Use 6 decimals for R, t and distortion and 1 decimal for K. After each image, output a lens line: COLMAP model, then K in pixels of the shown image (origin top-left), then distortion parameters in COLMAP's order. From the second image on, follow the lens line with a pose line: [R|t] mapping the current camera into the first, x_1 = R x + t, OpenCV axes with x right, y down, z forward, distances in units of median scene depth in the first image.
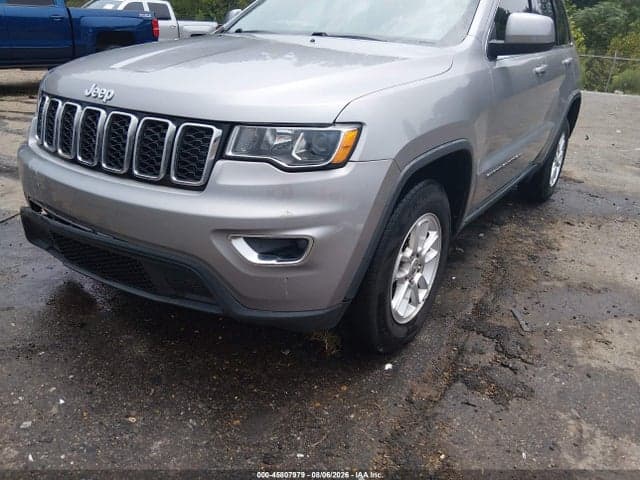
lens RADIAL K [[477.9, 0, 320.0], [0, 477.9, 240.0], [0, 0, 1]] dist [0.085317, -0.138060]
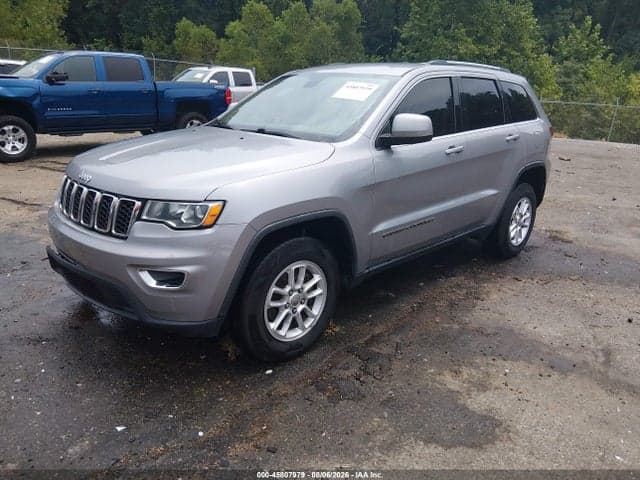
lens RADIAL K [[477.9, 0, 320.0], [0, 477.9, 240.0], [0, 0, 1]] dist [0.085317, -0.138060]
pose [[0.983875, 0.036538, -0.175084, 0.611640], [-0.053575, 0.994168, -0.093589, 0.012539], [0.170643, 0.101460, 0.980095, -0.425022]]
